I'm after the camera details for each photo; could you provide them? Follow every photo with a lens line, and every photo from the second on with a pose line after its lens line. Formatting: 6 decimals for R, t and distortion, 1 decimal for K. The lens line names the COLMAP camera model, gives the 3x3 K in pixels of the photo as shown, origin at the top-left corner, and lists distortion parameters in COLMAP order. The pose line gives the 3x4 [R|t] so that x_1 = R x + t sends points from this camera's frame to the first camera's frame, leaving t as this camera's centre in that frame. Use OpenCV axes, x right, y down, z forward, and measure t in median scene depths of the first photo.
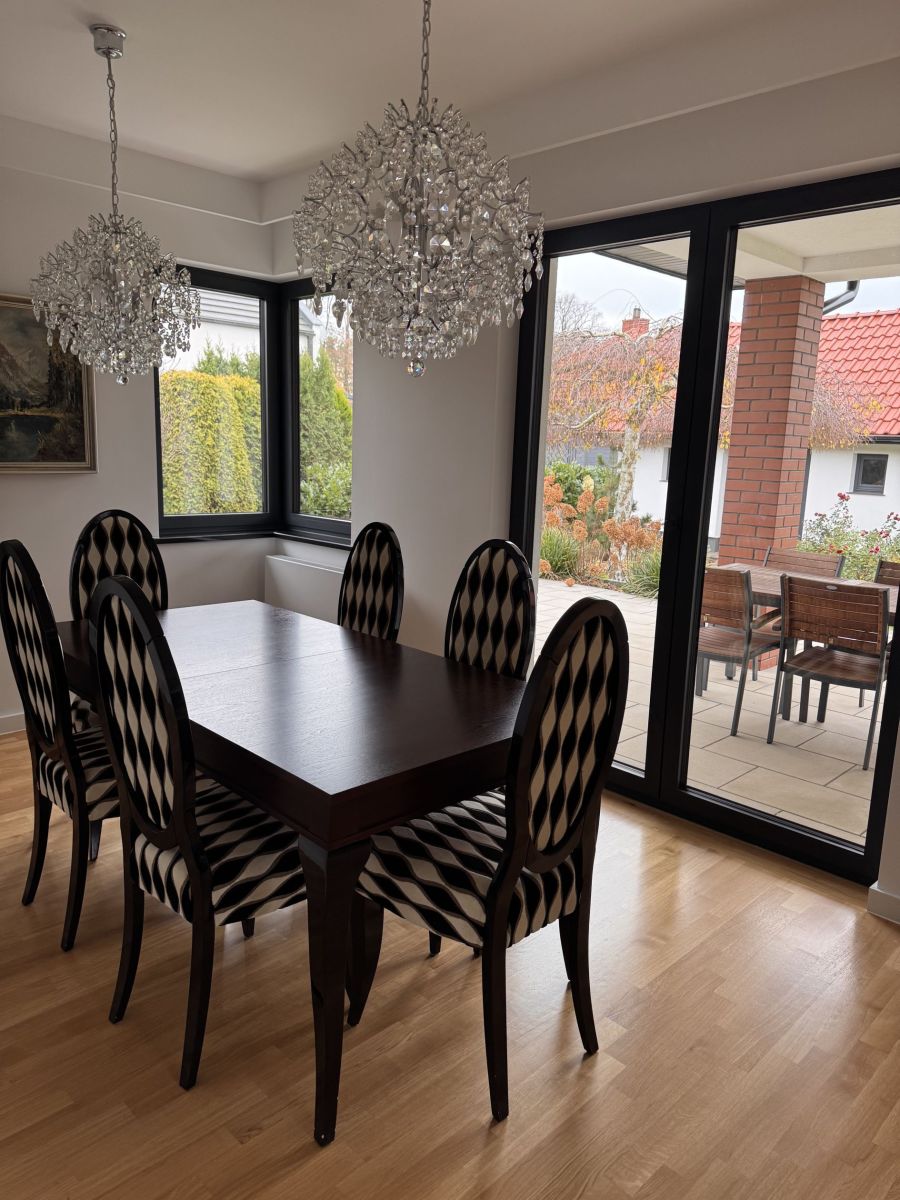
lens RADIAL K [[866.8, 0, 455.5], [0, 866.8, 591.4], [0, 0, 1]] dist [0.010511, -0.002323]
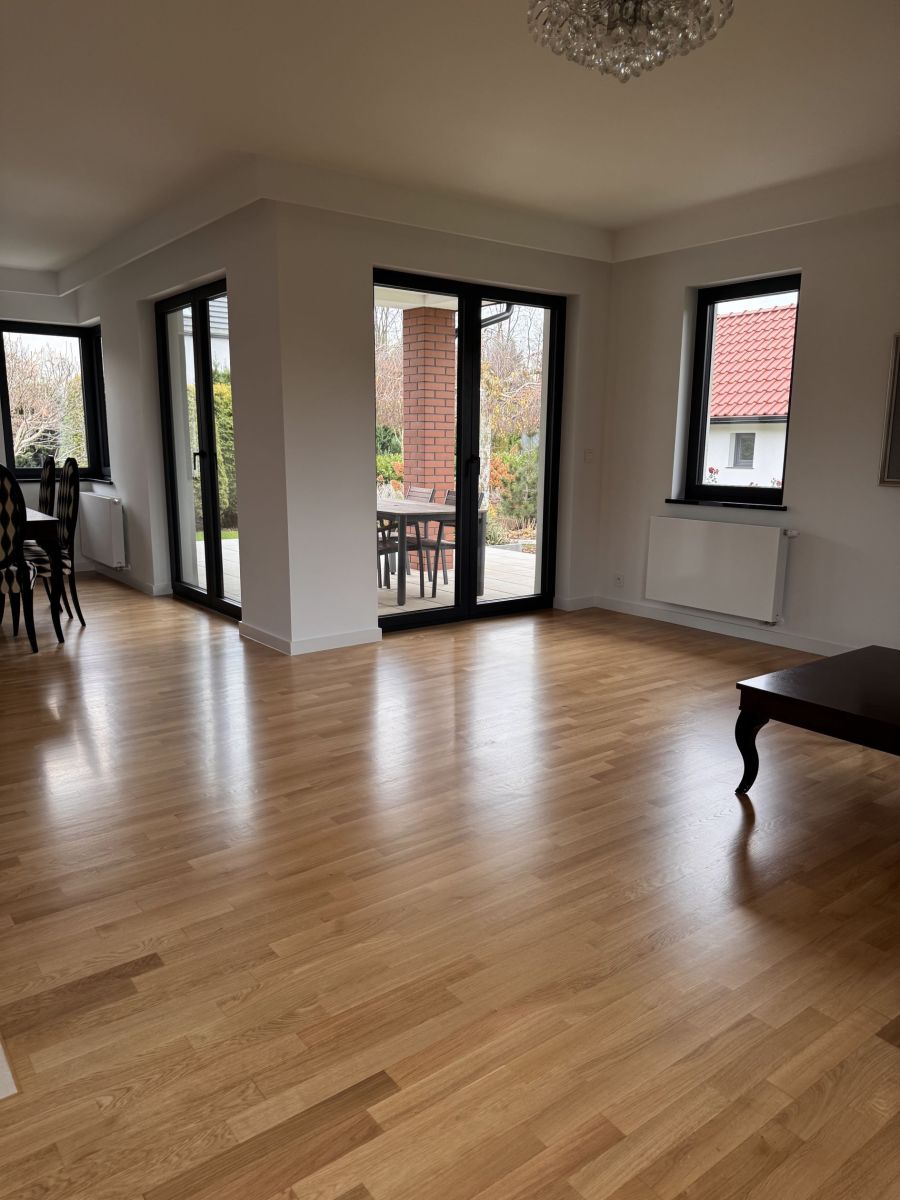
lens RADIAL K [[829.7, 0, 446.8], [0, 829.7, 602.0], [0, 0, 1]] dist [0.124372, -0.206586]
pose [[0.991560, -0.004177, -0.129581, 0.860615], [0.006055, 0.999882, 0.014098, 0.187941], [0.129507, -0.014764, 0.991469, -0.652049]]
